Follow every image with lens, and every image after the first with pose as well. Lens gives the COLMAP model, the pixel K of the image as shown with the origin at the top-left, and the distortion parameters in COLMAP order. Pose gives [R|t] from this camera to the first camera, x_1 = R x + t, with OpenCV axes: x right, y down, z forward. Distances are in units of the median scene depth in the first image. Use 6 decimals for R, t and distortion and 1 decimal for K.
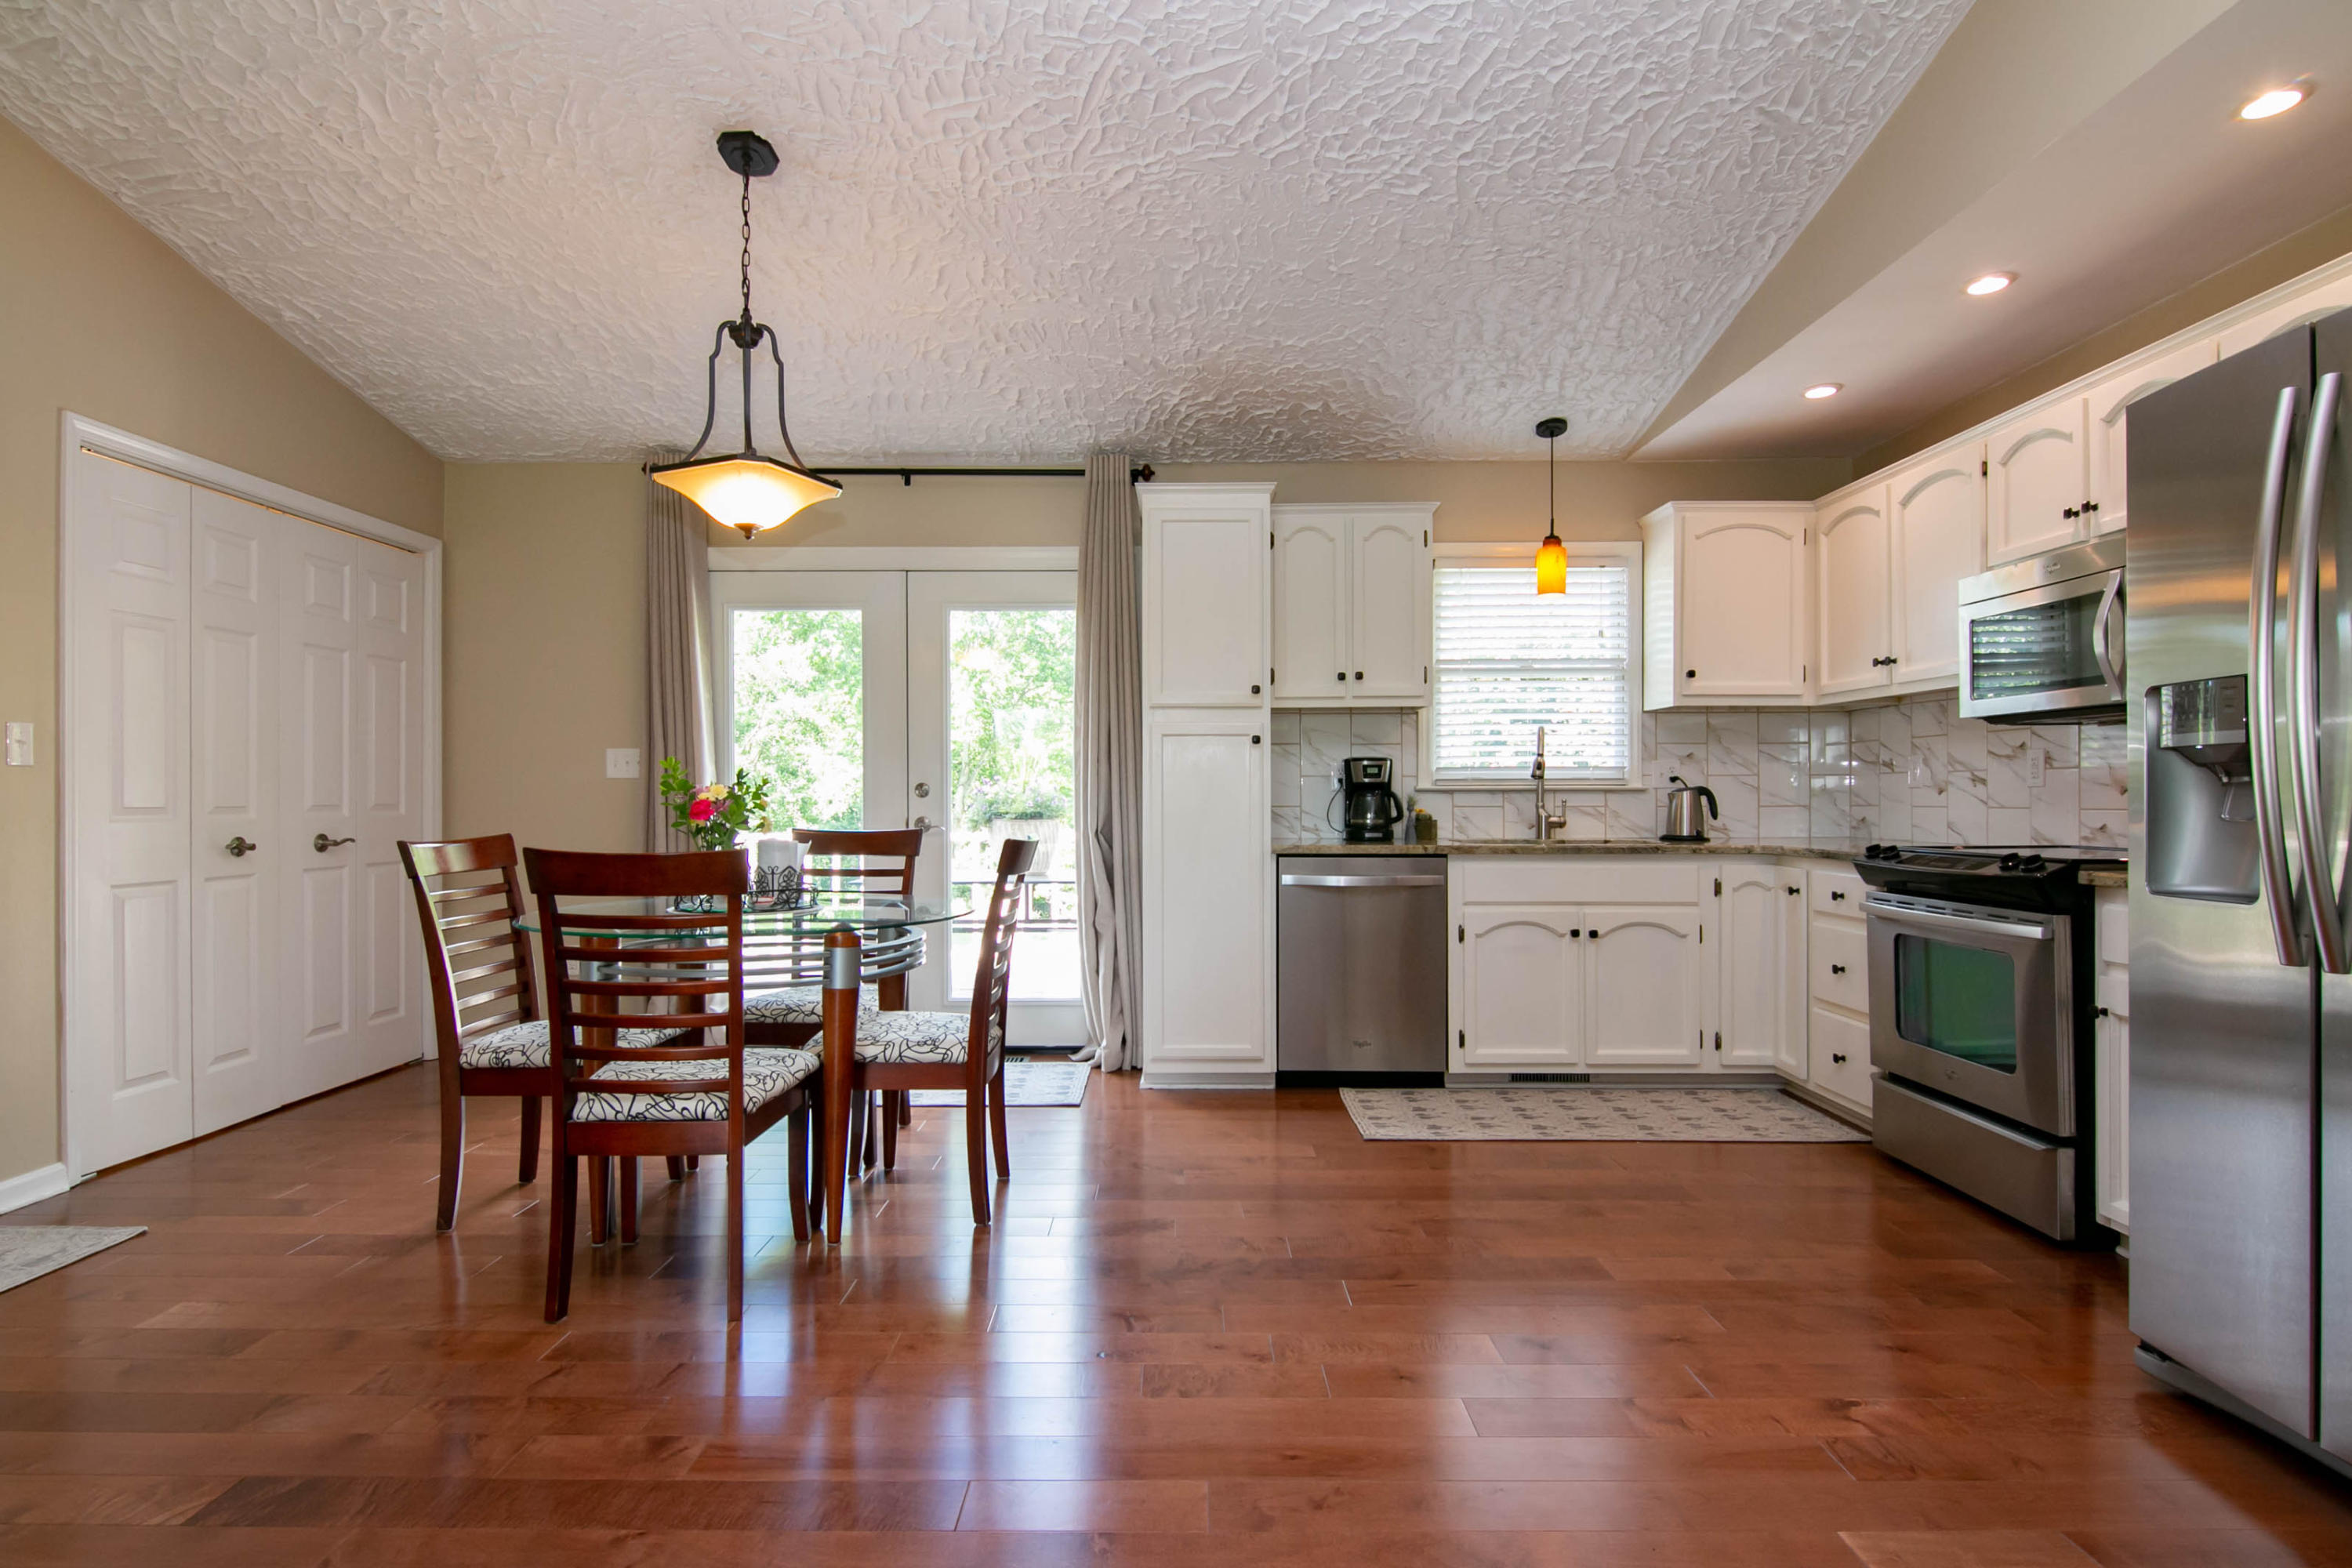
lens RADIAL K [[1189.1, 0, 1172.8], [0, 1189.1, 793.6], [0, 0, 1]] dist [0.006999, -0.011374]
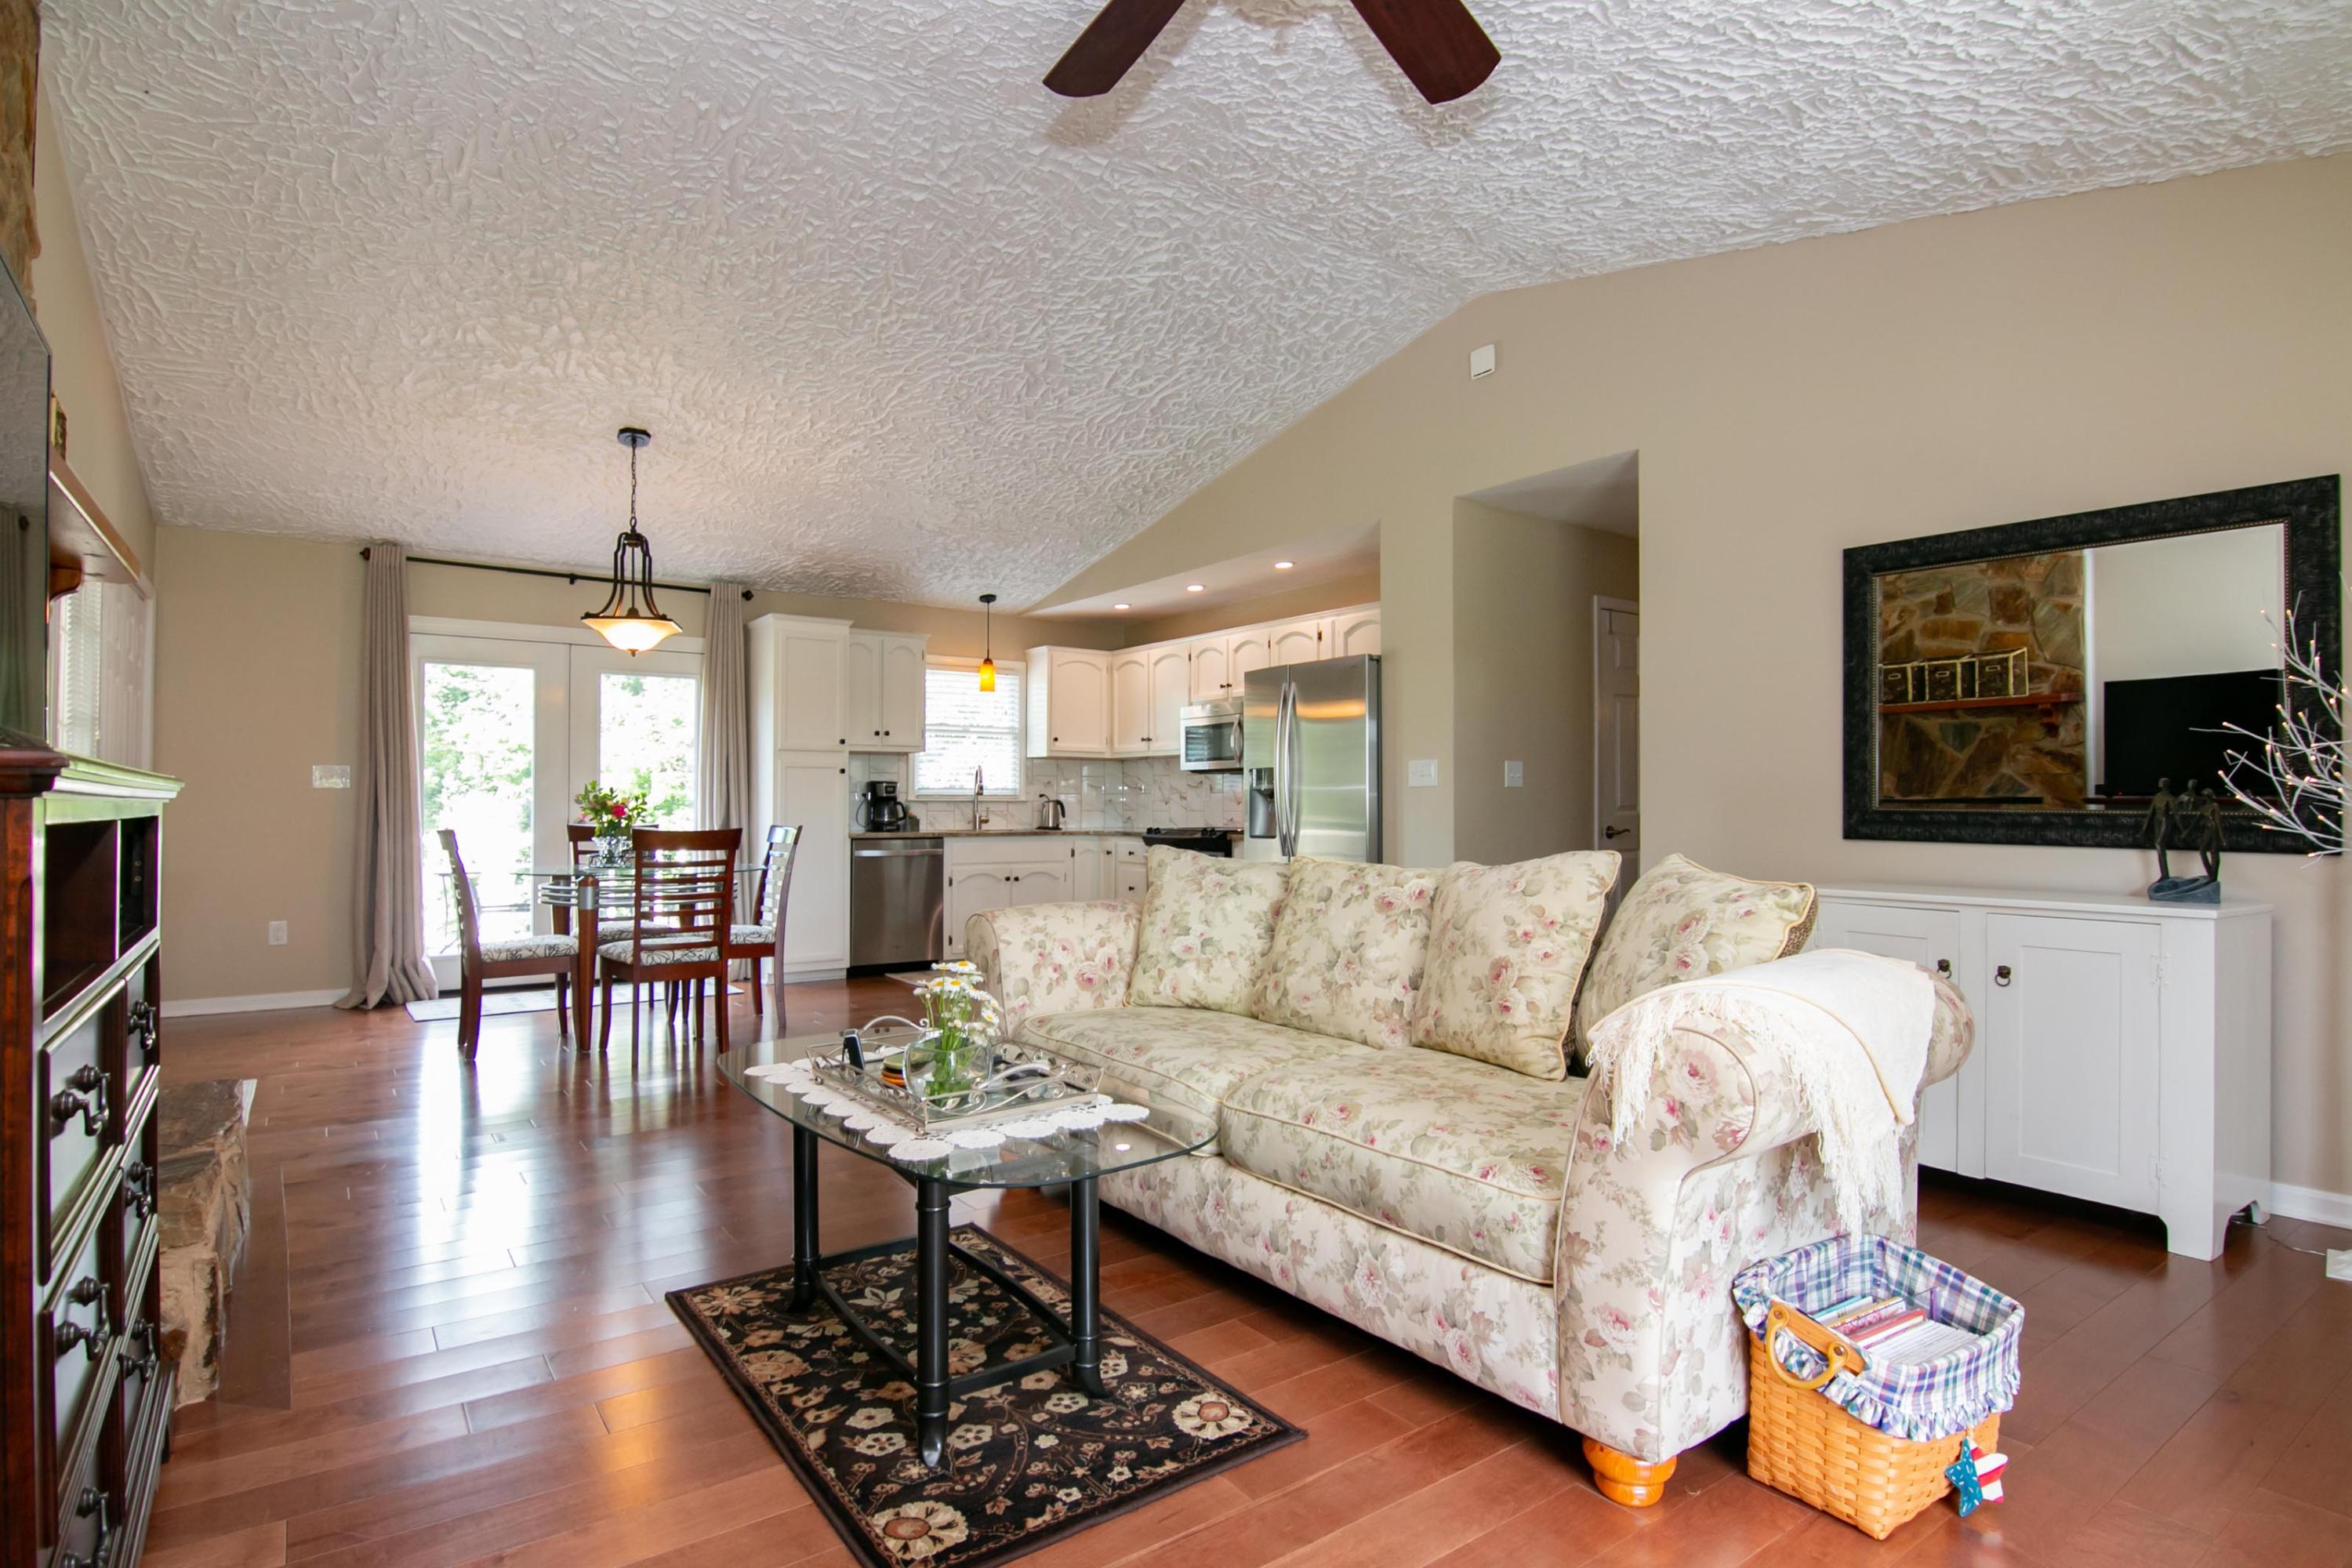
lens RADIAL K [[1189.1, 0, 1176.3], [0, 1189.1, 770.1], [0, 0, 1]] dist [0.006999, -0.011374]
pose [[0.804373, 0.019980, 0.593788, -0.522043], [-0.003301, 0.999569, -0.029163, 0.001115], [-0.594115, 0.021498, 0.804093, -0.612858]]
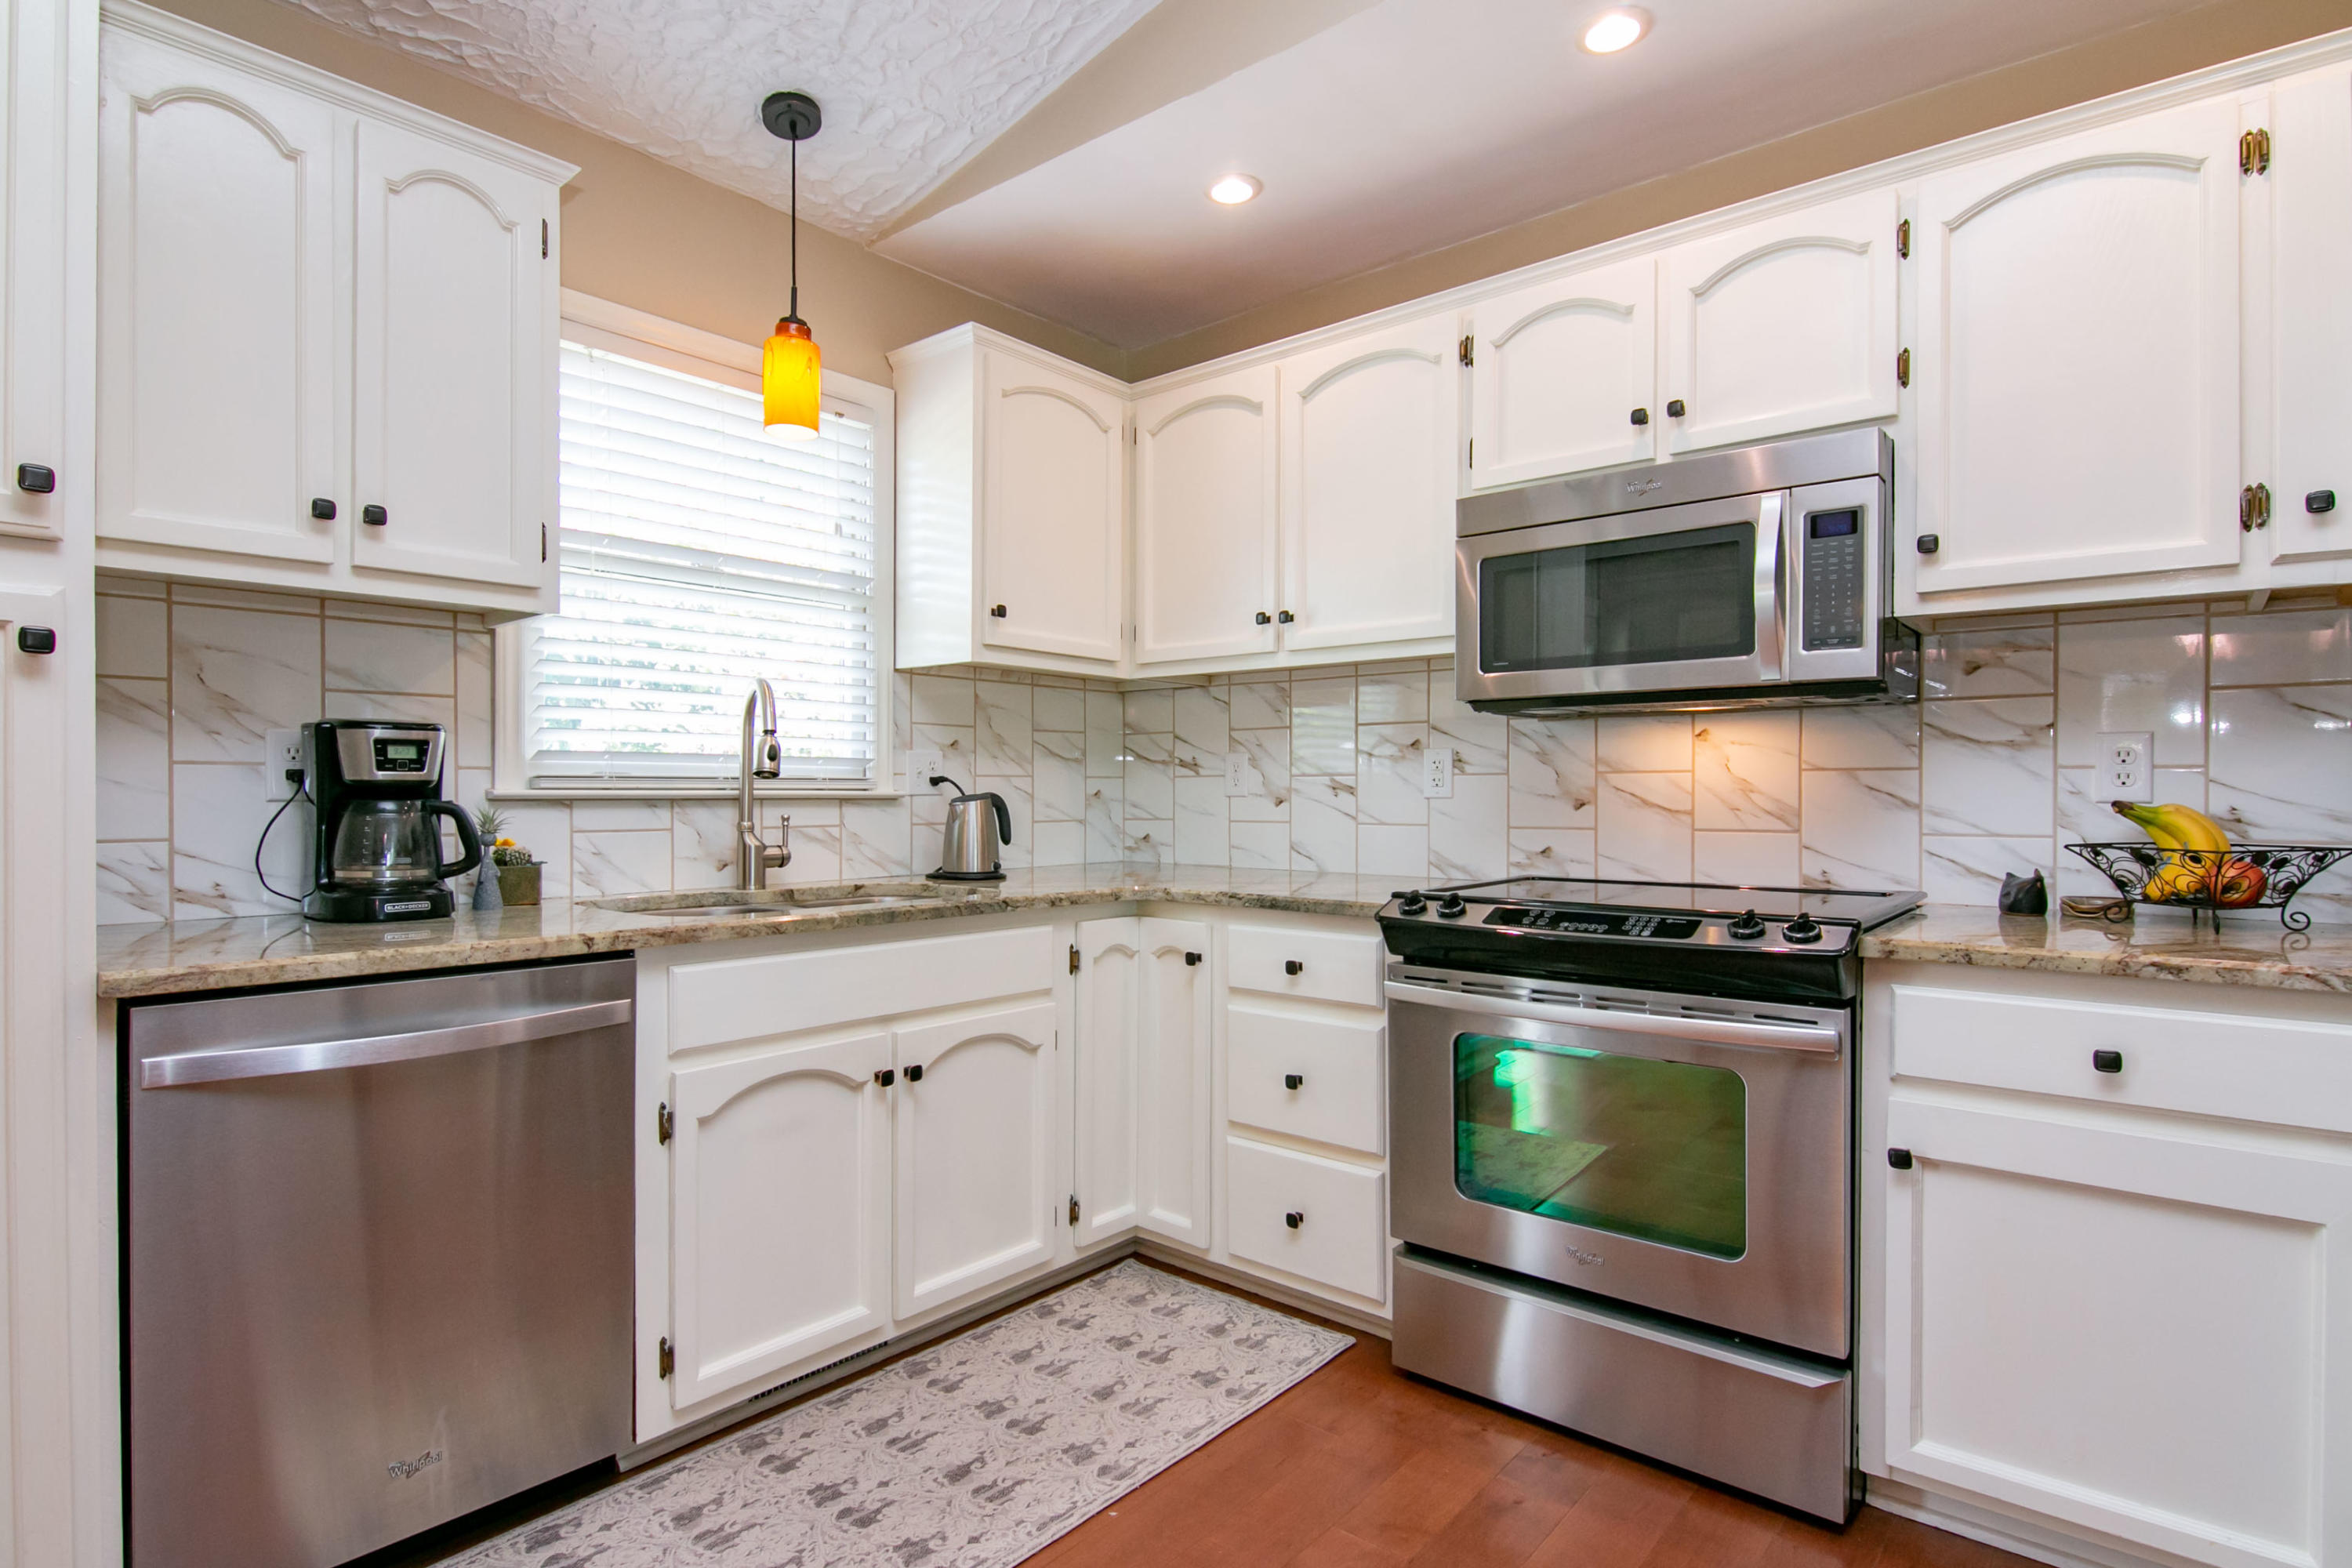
lens RADIAL K [[1189.1, 0, 1184.4], [0, 1189.1, 799.4], [0, 0, 1]] dist [0.006999, -0.011374]
pose [[0.636641, -0.001377, 0.771159, 0.021141], [-0.004616, 0.999974, 0.005596, -0.006907], [-0.771146, -0.007123, 0.636618, 0.538249]]
